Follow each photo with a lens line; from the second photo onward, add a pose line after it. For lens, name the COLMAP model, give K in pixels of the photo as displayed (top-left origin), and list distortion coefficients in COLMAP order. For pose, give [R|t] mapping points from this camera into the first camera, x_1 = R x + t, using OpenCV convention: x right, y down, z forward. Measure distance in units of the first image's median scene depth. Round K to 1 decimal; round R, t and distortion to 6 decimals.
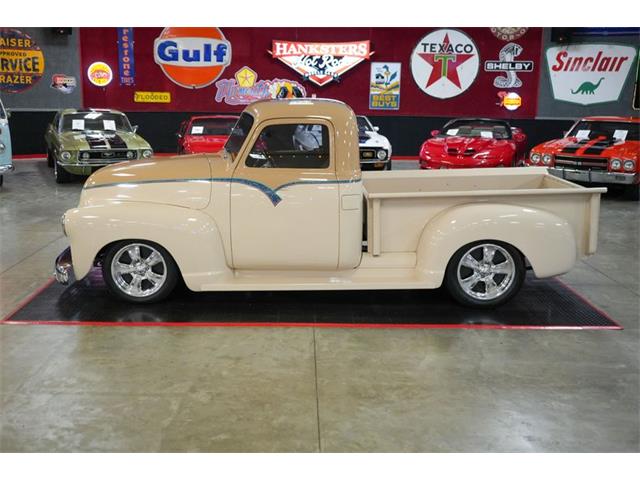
lens RADIAL K [[691.0, 0, 313.7], [0, 691.0, 254.6], [0, 0, 1]] dist [0.001904, 0.000000]
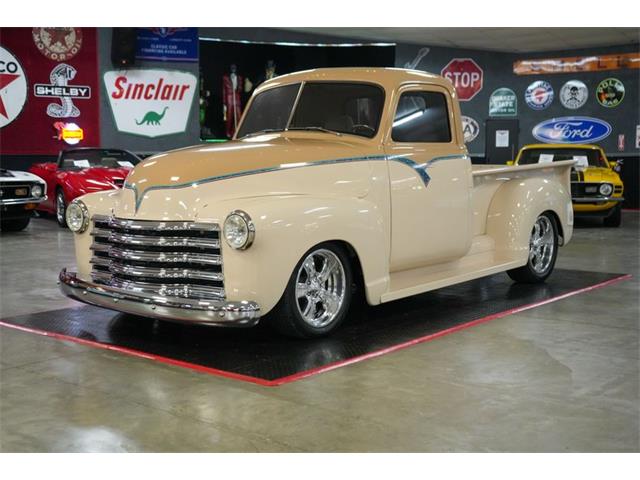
lens RADIAL K [[875.3, 0, 319.7], [0, 875.3, 235.4], [0, 0, 1]] dist [-0.008867, 0.000000]
pose [[0.640621, -0.085081, 0.763129, -0.330798], [0.194156, 0.979495, -0.053783, 0.006580], [-0.742905, 0.182621, 0.644004, 0.151560]]
